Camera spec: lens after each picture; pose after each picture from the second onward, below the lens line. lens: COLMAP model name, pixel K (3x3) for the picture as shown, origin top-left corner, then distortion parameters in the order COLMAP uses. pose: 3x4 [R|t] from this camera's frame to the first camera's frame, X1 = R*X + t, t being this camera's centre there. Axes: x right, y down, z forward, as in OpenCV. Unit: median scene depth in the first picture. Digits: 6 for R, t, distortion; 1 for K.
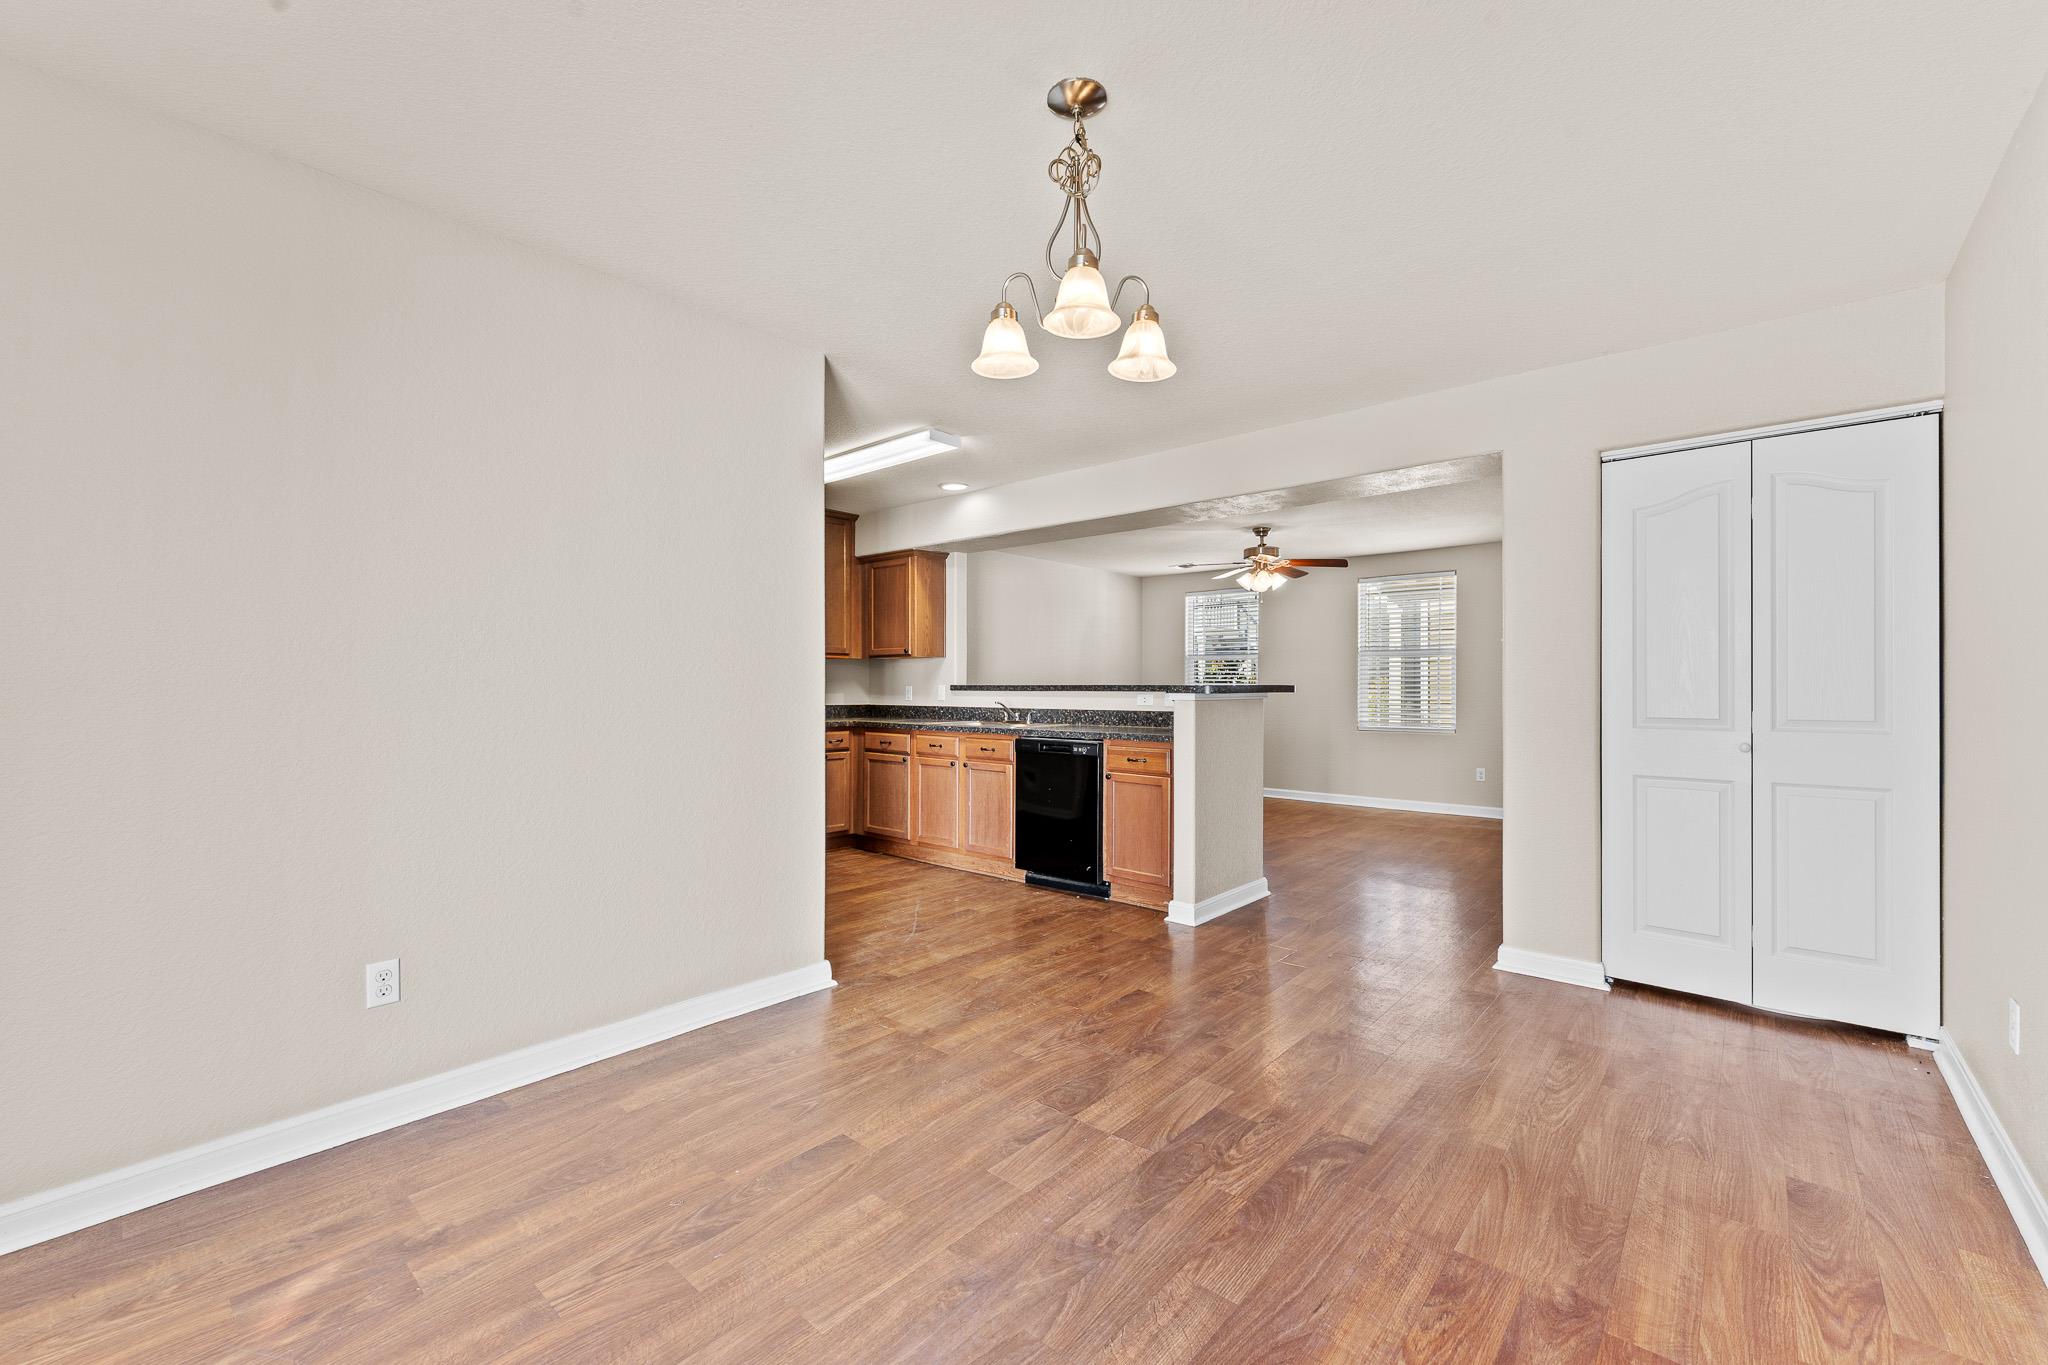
lens RADIAL K [[836.3, 0, 1025.0], [0, 836.3, 677.8], [0, 0, 1]] dist [-0.002532, -0.000452]
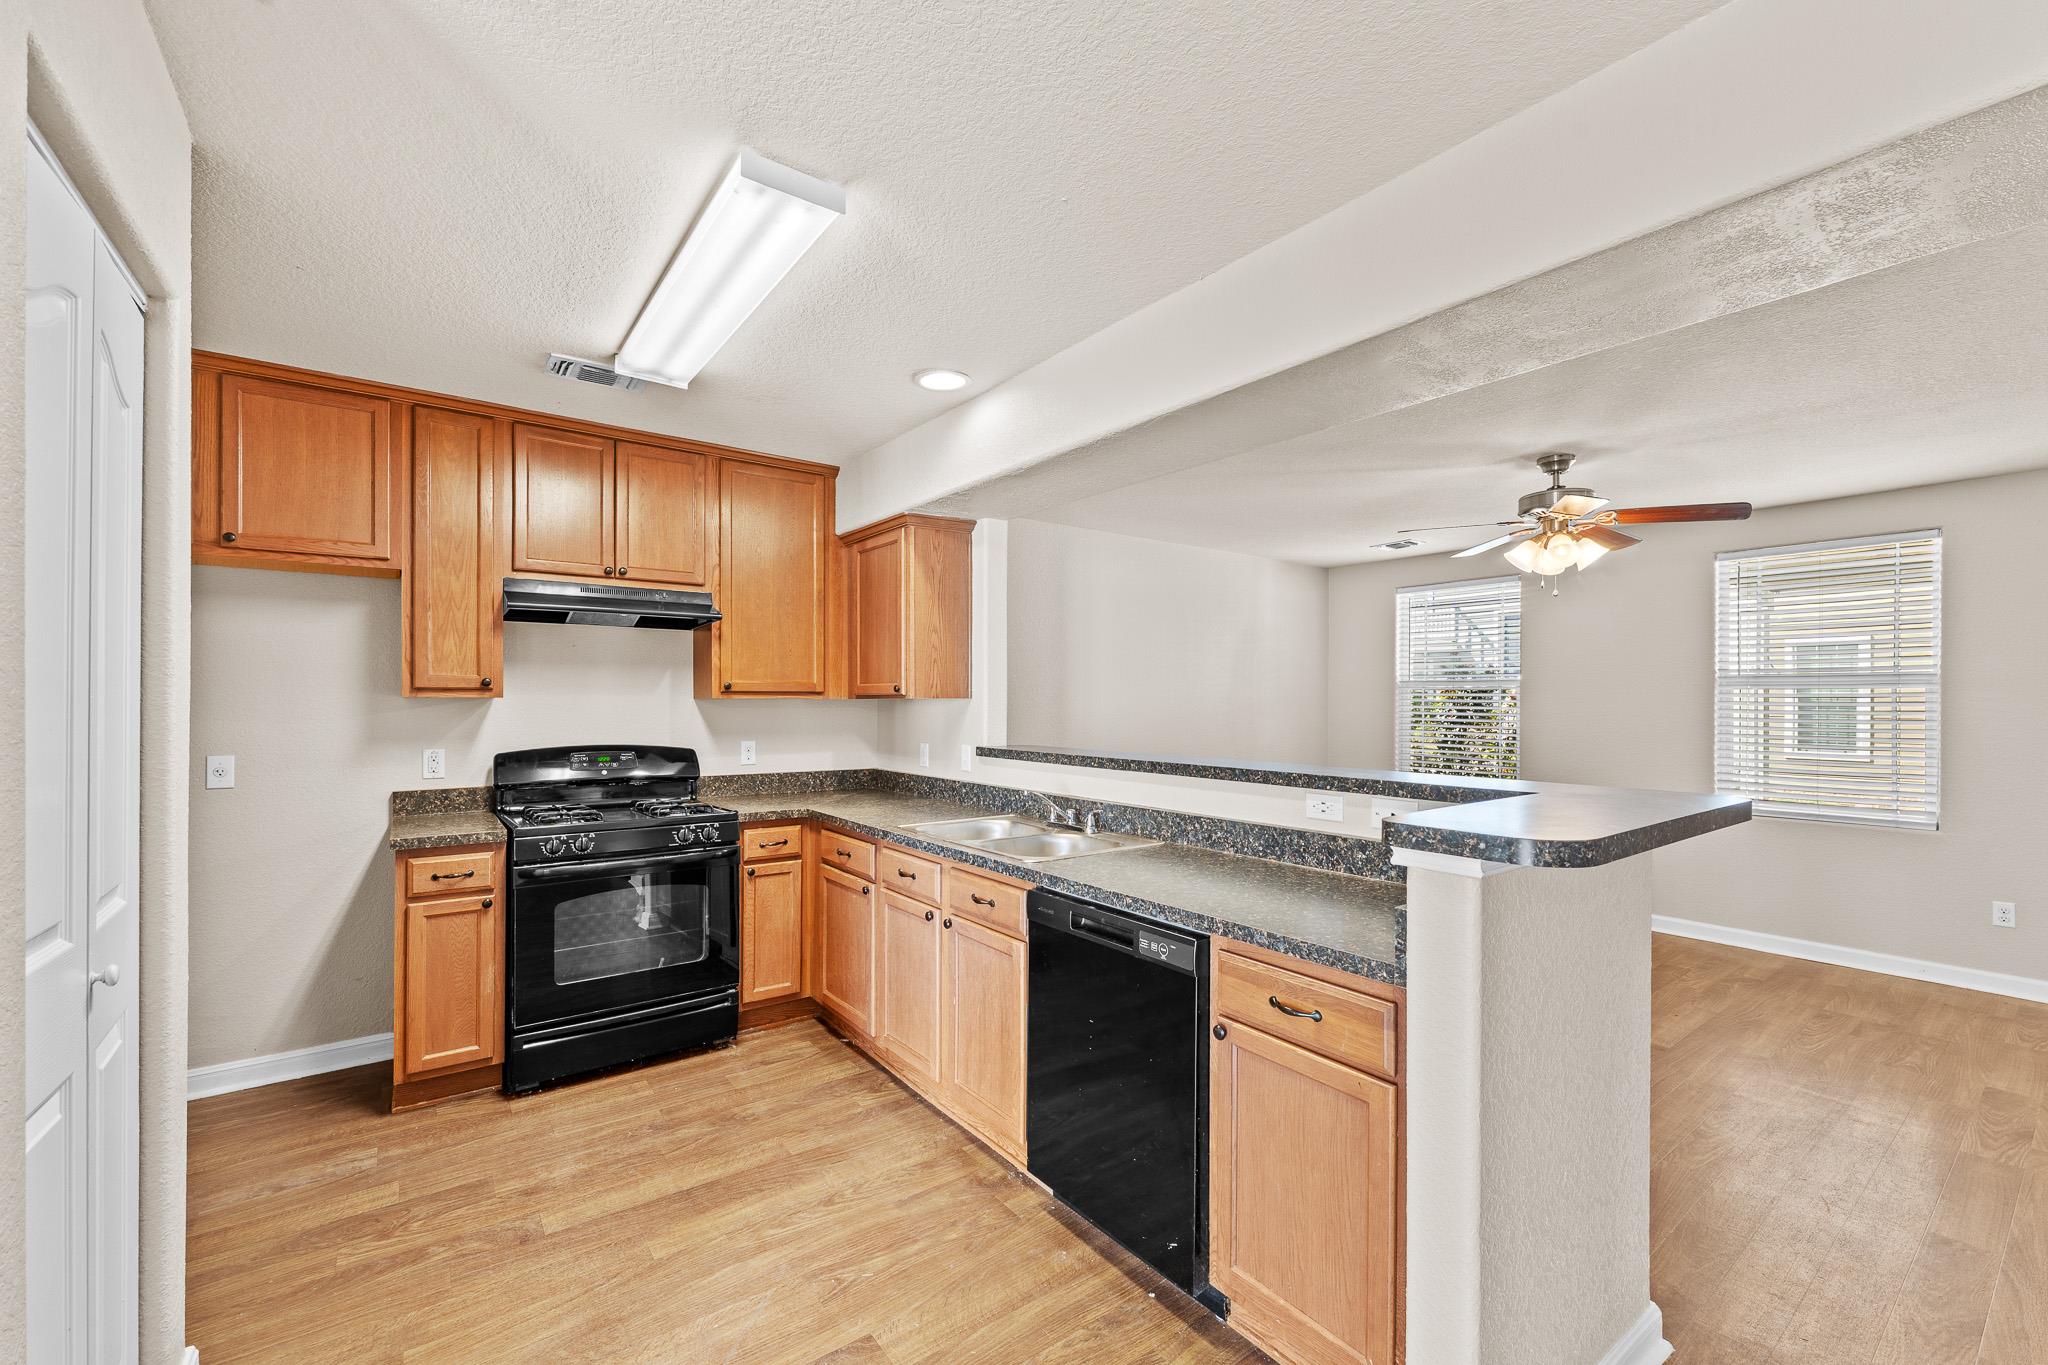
lens RADIAL K [[846.3, 0, 1023.5], [0, 846.3, 692.9], [0, 0, 1]] dist [-0.001249, -0.000315]
pose [[0.977615, -0.000837, -0.210401, 0.072264], [0.000644, 0.999999, -0.000986, -0.030227], [0.210401, 0.000828, 0.977615, 0.464679]]
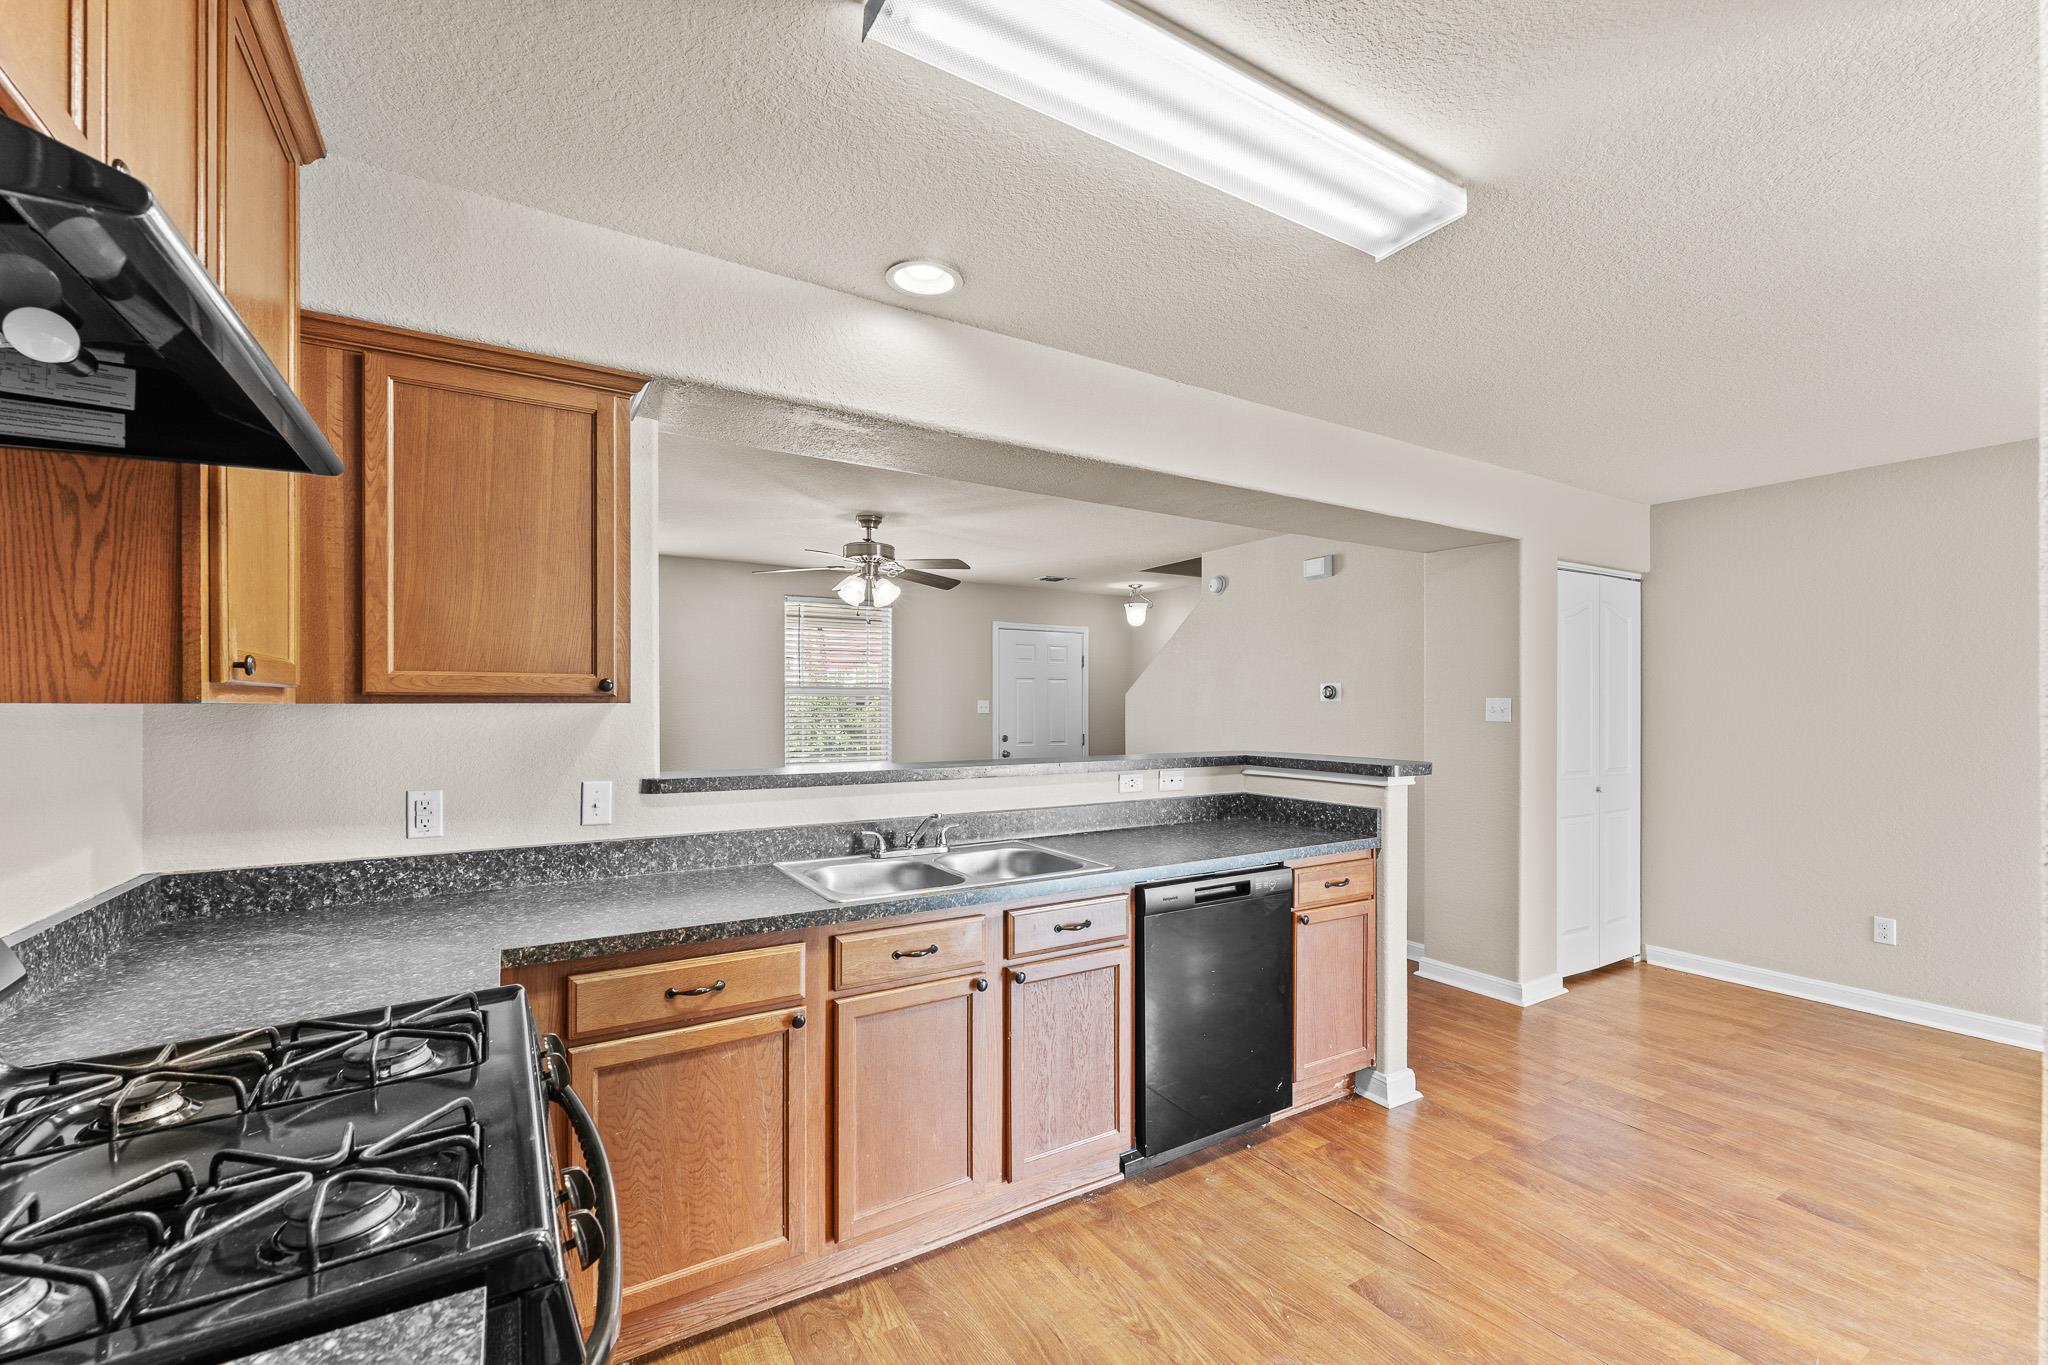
lens RADIAL K [[846.3, 0, 1023.5], [0, 846.3, 692.9], [0, 0, 1]] dist [-0.001249, -0.000315]
pose [[0.293158, 0.012844, 0.955978, -0.424358], [-0.007796, 0.999909, -0.011044, -0.028723], [-0.956032, -0.004215, 0.293231, 0.789775]]
